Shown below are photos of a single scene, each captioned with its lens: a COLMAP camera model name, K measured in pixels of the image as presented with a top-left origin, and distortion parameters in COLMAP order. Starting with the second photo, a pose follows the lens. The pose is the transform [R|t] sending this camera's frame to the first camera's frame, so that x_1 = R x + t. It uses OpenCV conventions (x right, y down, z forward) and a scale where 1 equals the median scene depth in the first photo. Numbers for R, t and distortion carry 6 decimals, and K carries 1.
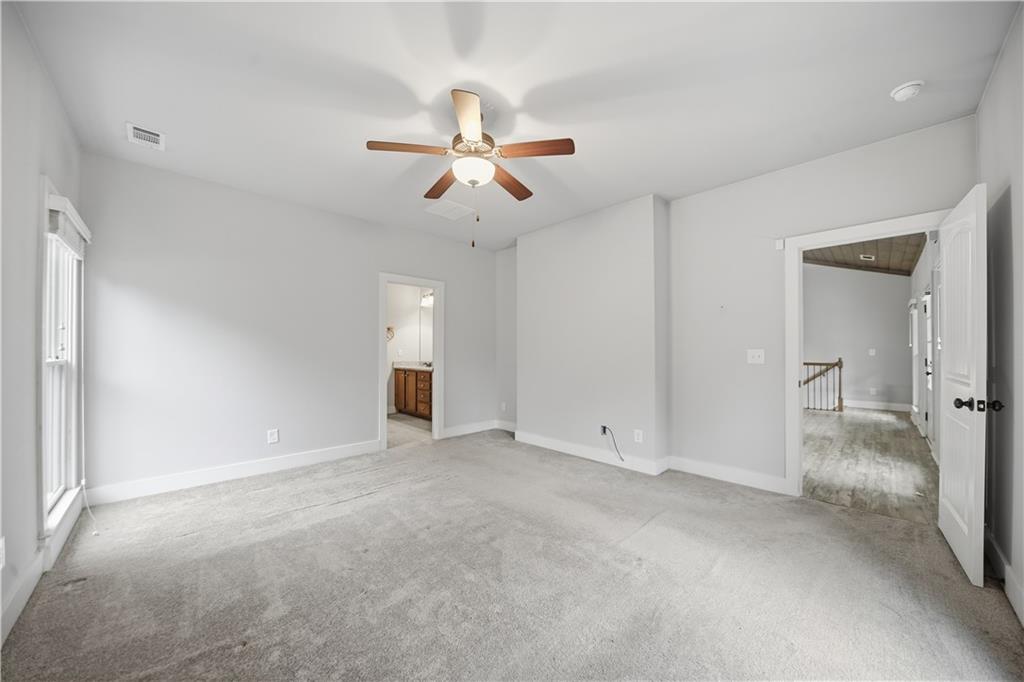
lens RADIAL K [[360.2, 0, 511.6], [0, 360.2, 348.1], [0, 0, 1]] dist [-0.014890, 0.000967]
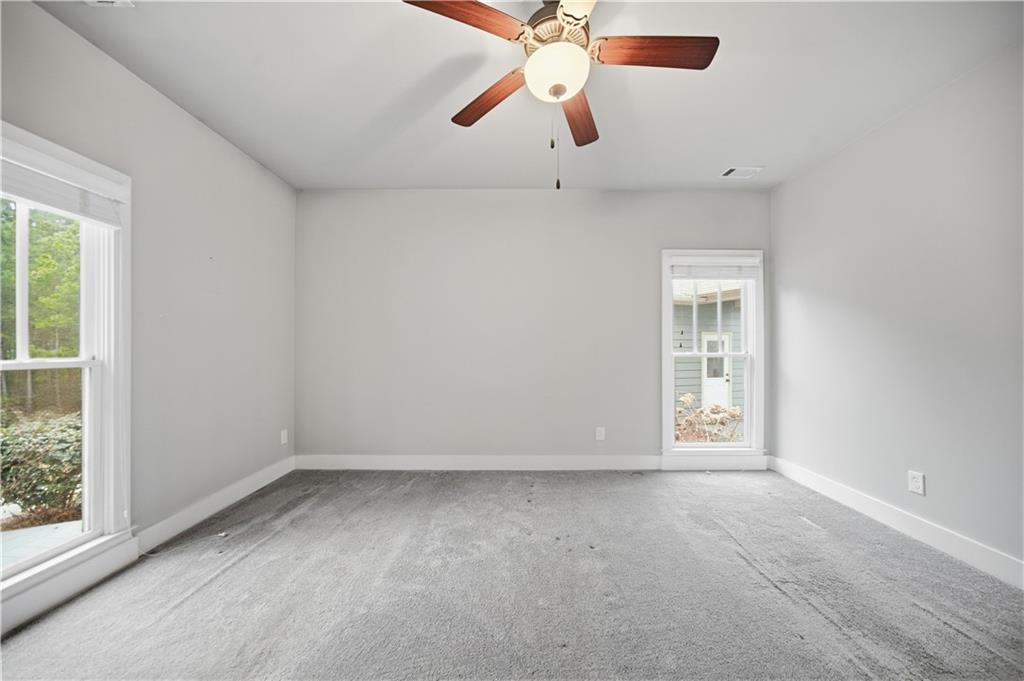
lens RADIAL K [[360.7, 0, 516.7], [0, 360.7, 343.9], [0, 0, 1]] dist [-0.014221, 0.000401]
pose [[-0.688134, -0.006457, -0.725554, 0.279478], [0.001631, 0.999944, -0.010446, 0.005745], [0.725581, -0.008371, -0.688086, 0.921501]]
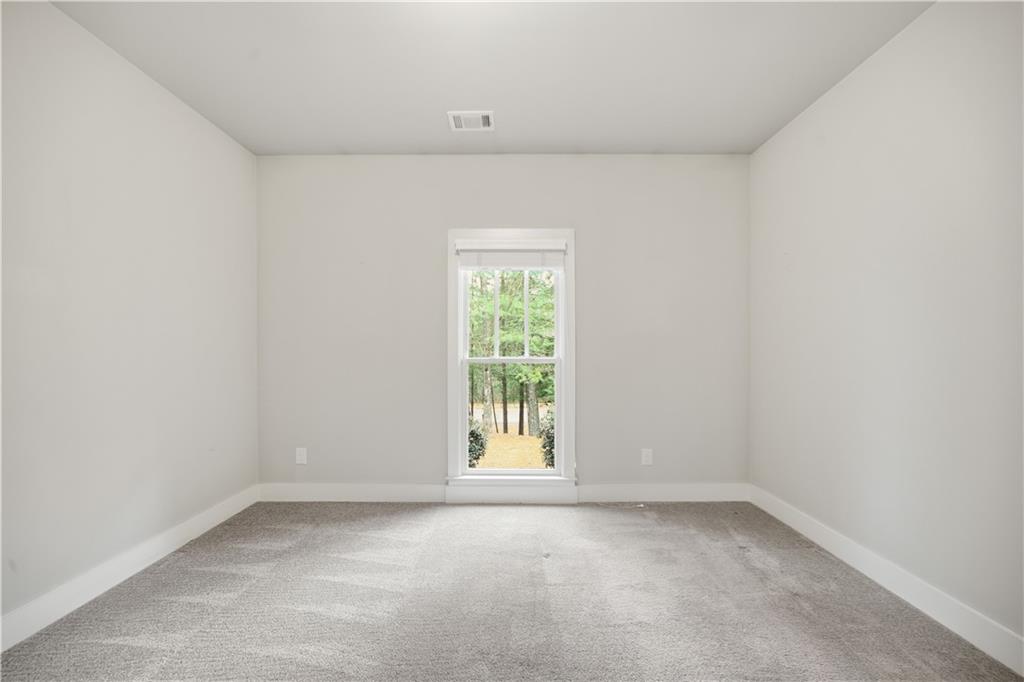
lens RADIAL K [[360.2, 0, 507.1], [0, 360.2, 347.6], [0, 0, 1]] dist [-0.014890, 0.000967]
pose [[-0.717807, 0.008146, 0.696194, -0.151088], [-0.001862, 0.999906, -0.013619, 0.008605], [-0.696239, -0.011072, -0.717724, 0.777171]]
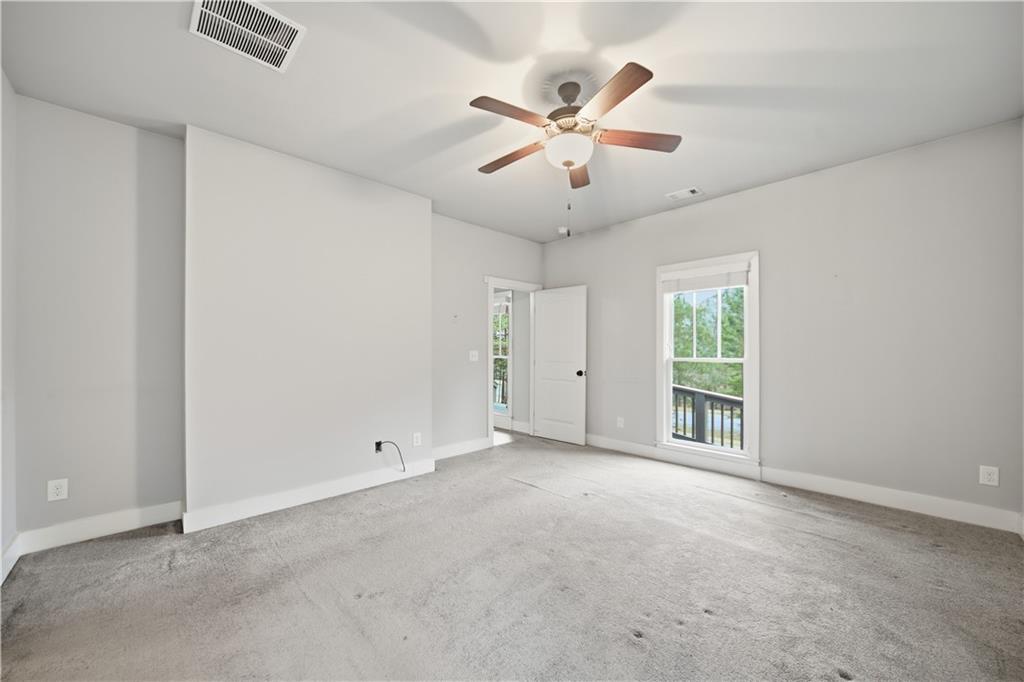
lens RADIAL K [[376.1, 0, 515.4], [0, 376.1, 348.6], [0, 0, 1]] dist [-0.015449, 0.000563]
pose [[-0.005037, 0.009748, 0.999940, -0.679313], [-0.006390, 0.999932, -0.009780, 0.006482], [-0.999967, -0.006439, -0.004974, 0.747757]]
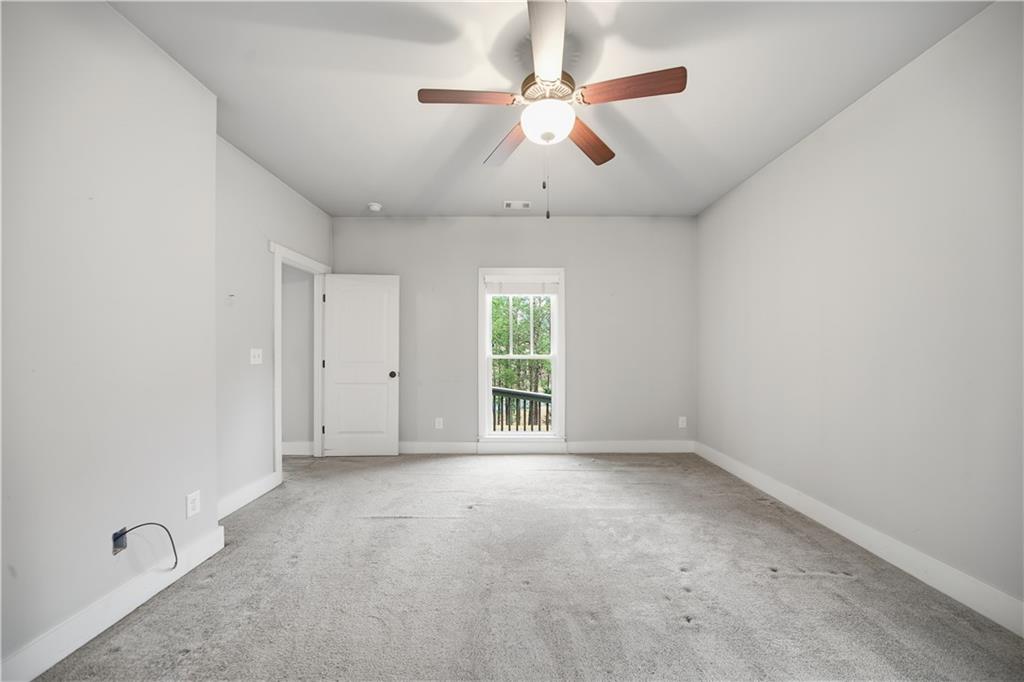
lens RADIAL K [[360.2, 0, 508.1], [0, 360.2, 349.0], [0, 0, 1]] dist [-0.014890, 0.000967]
pose [[-0.716912, 0.005371, 0.697143, -0.388541], [-0.000734, 0.999964, -0.008459, 0.009007], [-0.697163, -0.006576, -0.716882, 1.069076]]
